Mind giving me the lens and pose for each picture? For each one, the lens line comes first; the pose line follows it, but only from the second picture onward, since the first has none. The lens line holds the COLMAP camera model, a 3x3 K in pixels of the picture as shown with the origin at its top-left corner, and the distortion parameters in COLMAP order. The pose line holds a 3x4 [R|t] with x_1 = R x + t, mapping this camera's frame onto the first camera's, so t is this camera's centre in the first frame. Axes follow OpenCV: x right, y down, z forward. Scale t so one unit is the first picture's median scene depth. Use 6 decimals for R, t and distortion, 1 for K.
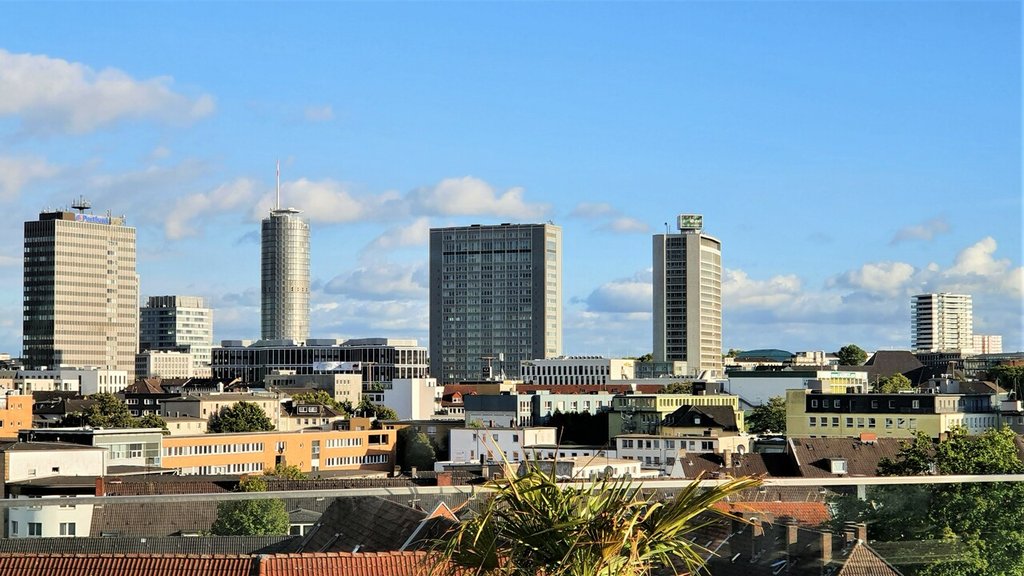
lens RADIAL K [[3193.7, 0, 509.4], [0, 3193.7, 289.6], [0, 0, 1]] dist [0.303487, 0.000000]
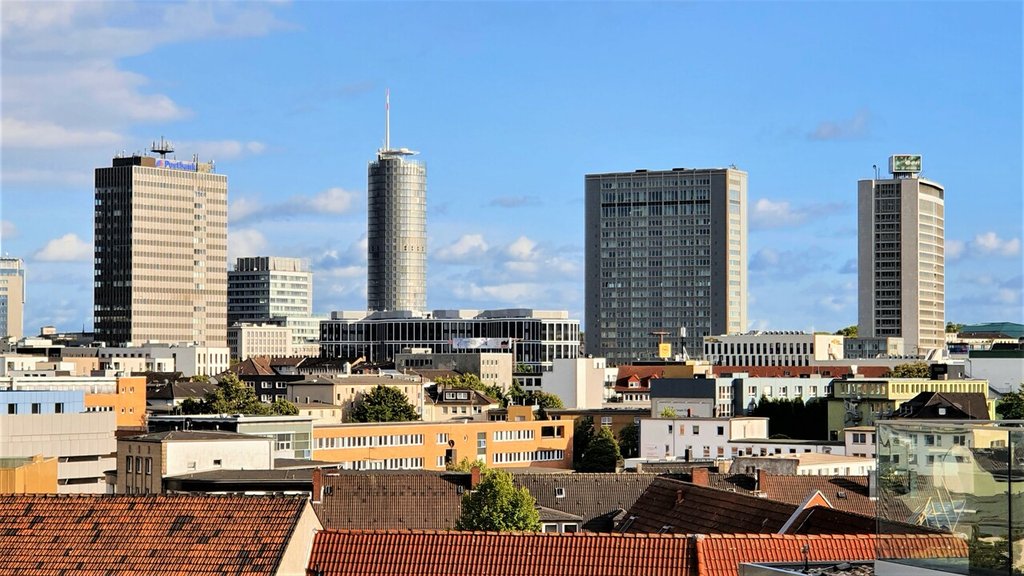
lens RADIAL K [[3193.7, 0, 516.1], [0, 3193.7, 286.7], [0, 0, 1]] dist [0.303487, 0.000000]
pose [[0.991739, -0.001156, -0.128265, 0.062272], [0.001744, 0.999988, 0.004469, 0.005805], [0.128258, -0.004656, 0.991730, 0.186181]]
